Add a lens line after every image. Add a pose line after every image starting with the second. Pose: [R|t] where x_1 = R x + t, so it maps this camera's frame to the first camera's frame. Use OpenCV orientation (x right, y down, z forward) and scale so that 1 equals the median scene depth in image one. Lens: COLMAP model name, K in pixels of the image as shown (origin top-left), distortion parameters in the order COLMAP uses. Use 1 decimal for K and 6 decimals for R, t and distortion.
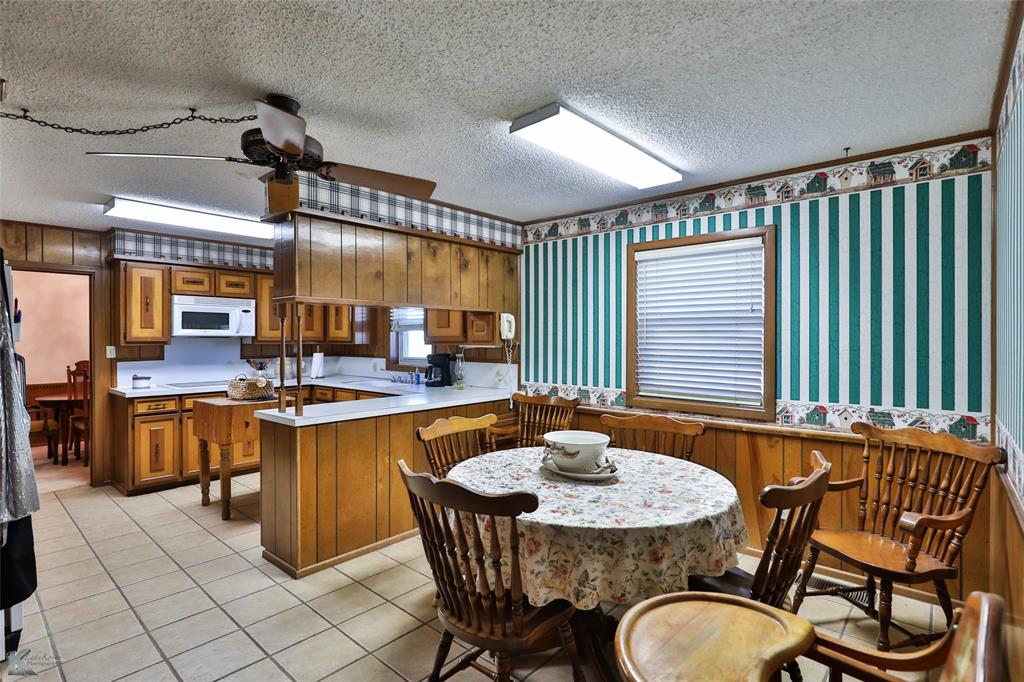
lens RADIAL K [[496.8, 0, 515.0], [0, 496.8, 338.7], [0, 0, 1]] dist [-0.011957, 0.002539]
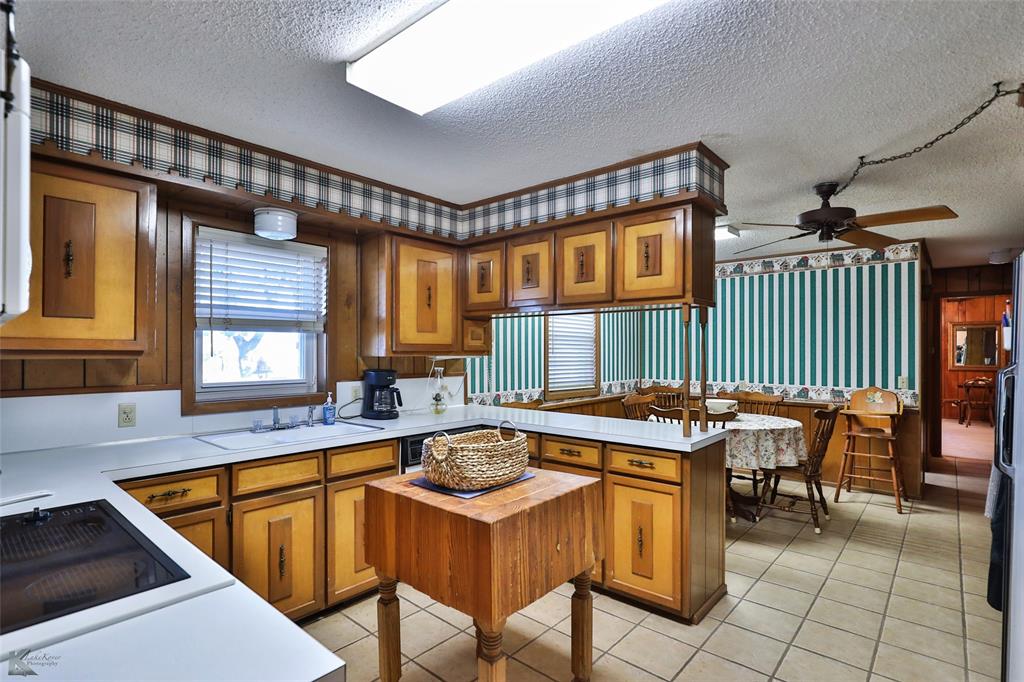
lens RADIAL K [[496.8, 0, 517.1], [0, 496.8, 351.0], [0, 0, 1]] dist [-0.011957, 0.002539]
pose [[0.003407, 0.001705, 0.999993, -1.134729], [-0.002915, 0.999994, -0.001695, 0.007692], [-0.999990, -0.002909, 0.003412, 1.123572]]
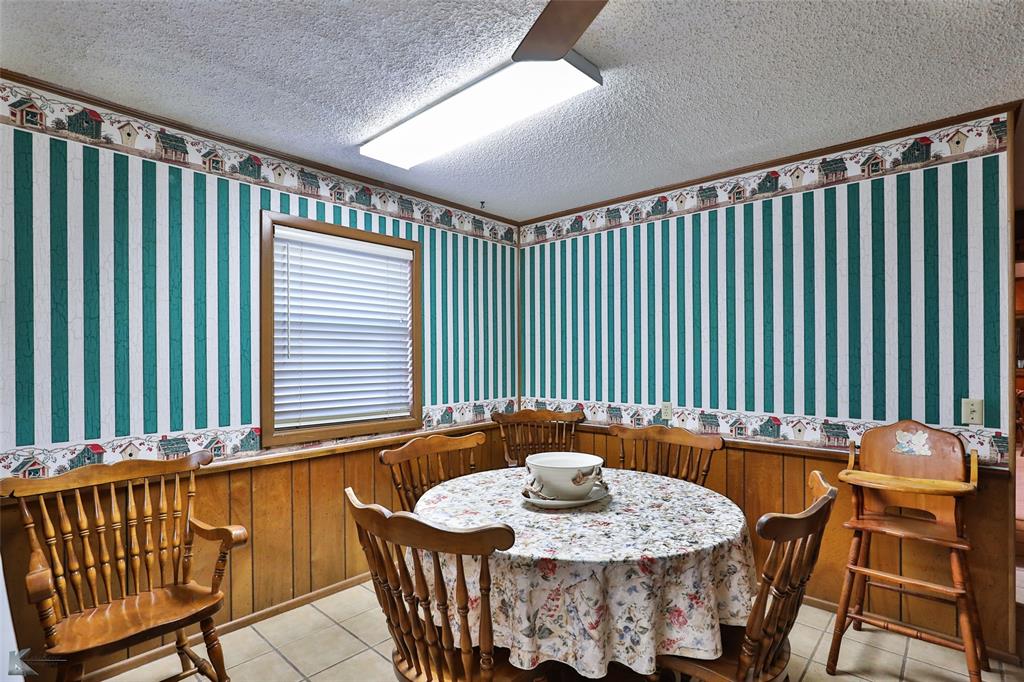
lens RADIAL K [[496.8, 0, 508.0], [0, 496.8, 357.2], [0, 0, 1]] dist [-0.011957, 0.002539]
pose [[0.023443, -0.002785, 0.999721, -0.464510], [0.005117, 0.999983, 0.002666, 0.012154], [-0.999712, 0.005053, 0.023457, 0.681299]]
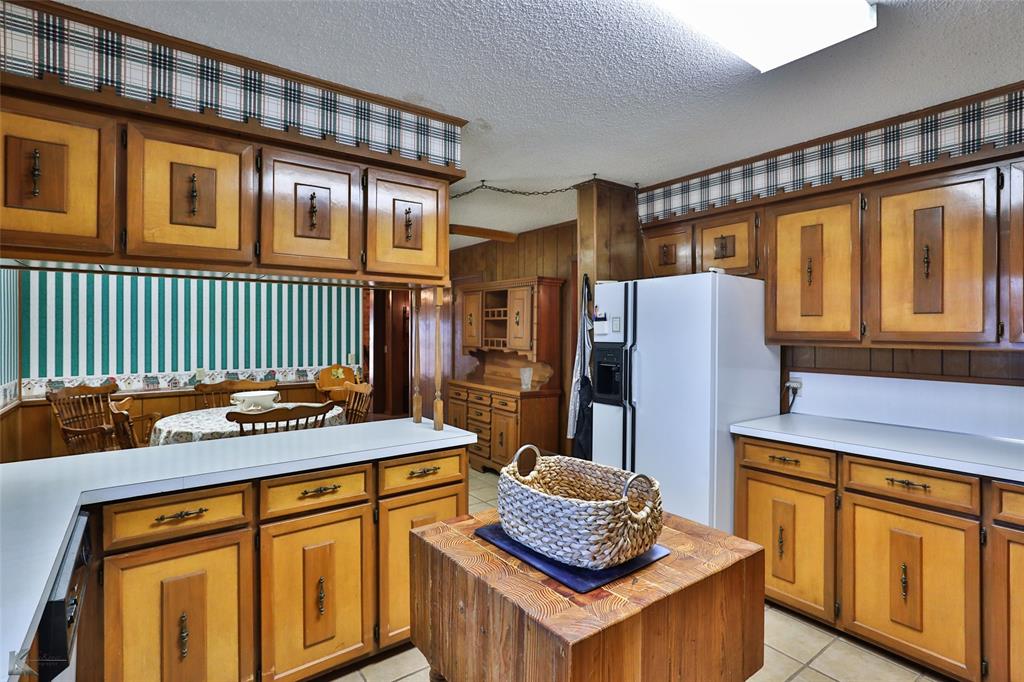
lens RADIAL K [[496.8, 0, 505.4], [0, 496.8, 331.3], [0, 0, 1]] dist [-0.011957, 0.002539]
pose [[-0.974445, -0.001456, 0.224619, -0.645628], [-0.001418, 0.999999, 0.000329, -0.002465], [-0.224620, 0.000003, -0.974447, 1.512084]]
